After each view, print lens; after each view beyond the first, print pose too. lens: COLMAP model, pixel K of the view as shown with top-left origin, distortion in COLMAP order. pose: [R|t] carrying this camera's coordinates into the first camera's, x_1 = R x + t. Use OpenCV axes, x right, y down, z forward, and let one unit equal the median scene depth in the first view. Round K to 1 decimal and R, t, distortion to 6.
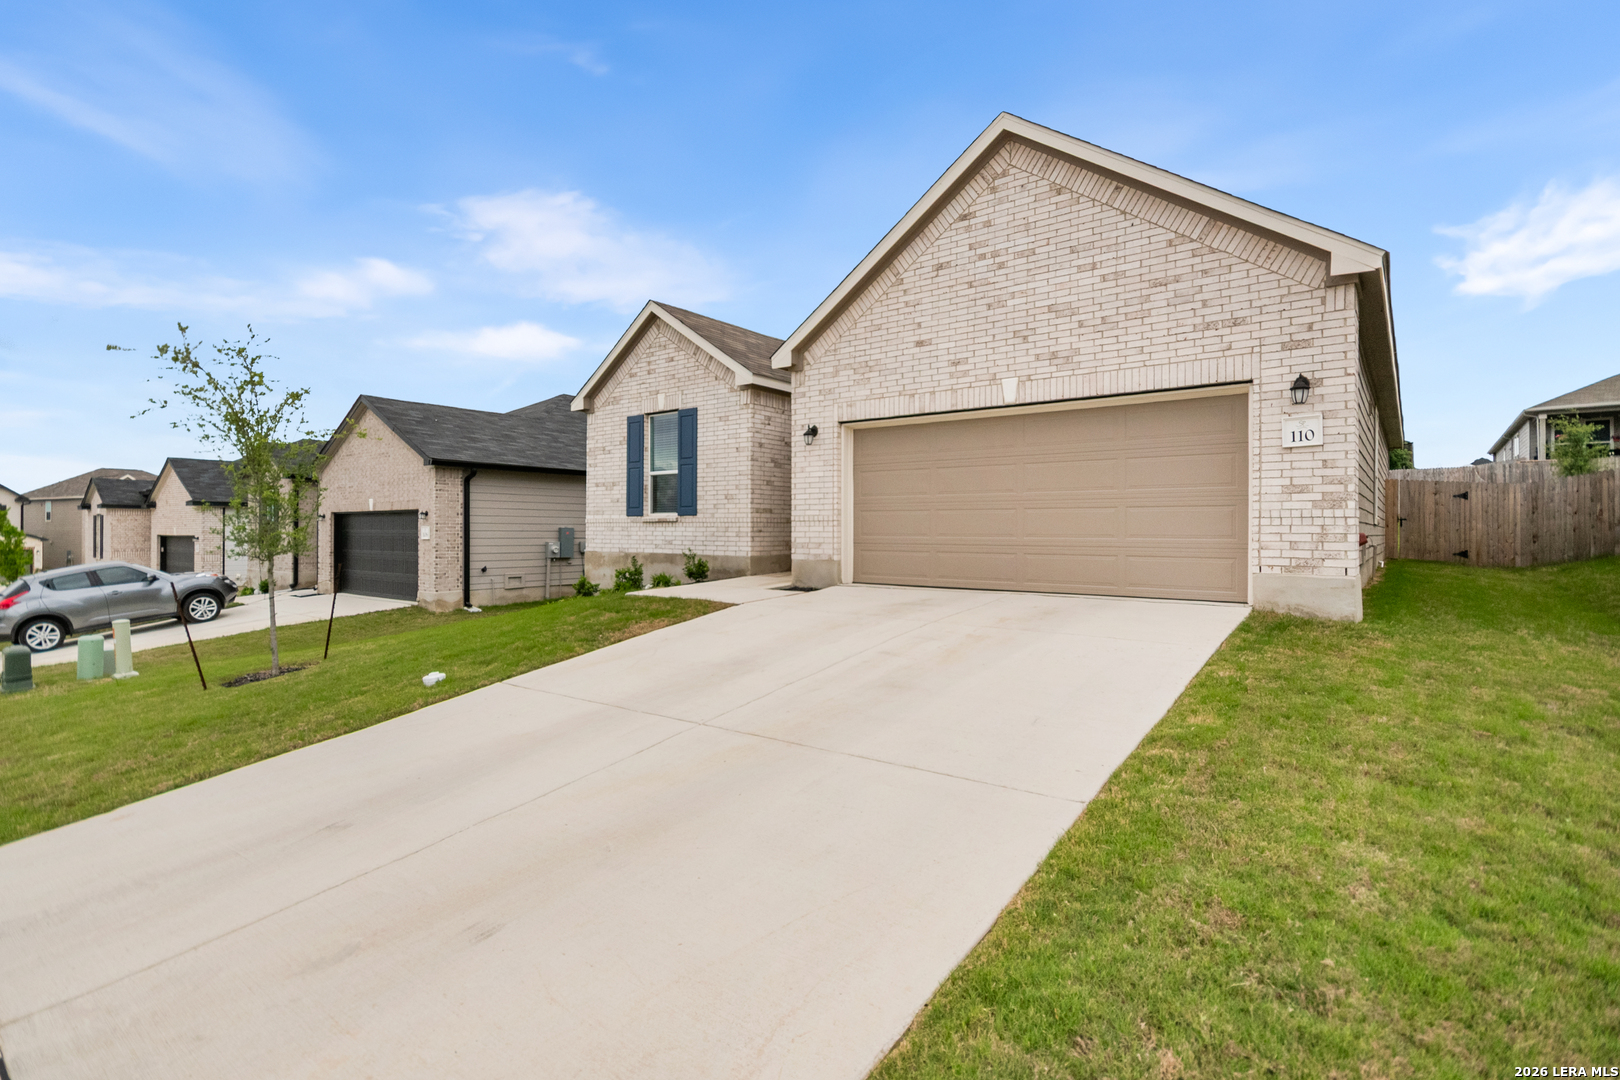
lens RADIAL K [[738.6, 0, 809.0], [0, 738.6, 536.5], [0, 0, 1]] dist [-0.006152, -0.000134]
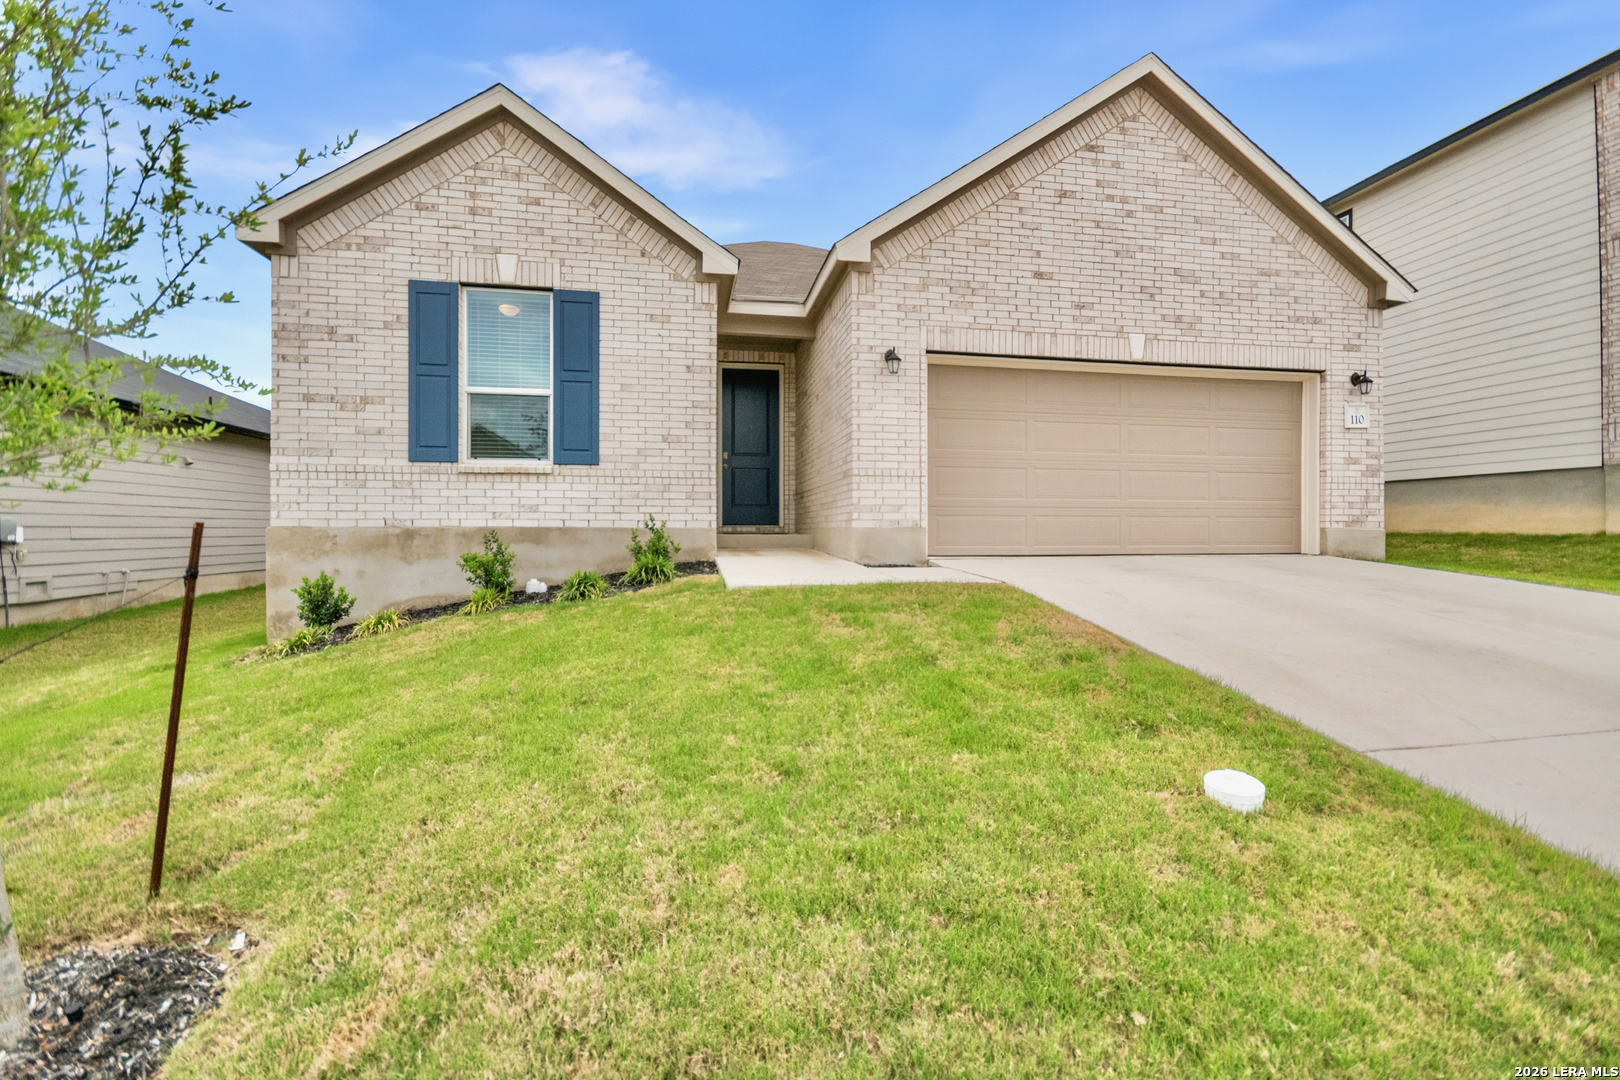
lens RADIAL K [[716.9, 0, 815.0], [0, 716.9, 534.7], [0, 0, 1]] dist [-0.000202, -0.000110]
pose [[0.675239, -0.009382, 0.737539, -0.671833], [0.004792, 0.999954, 0.008333, 0.036797], [-0.737583, -0.002093, 0.675253, 0.642603]]
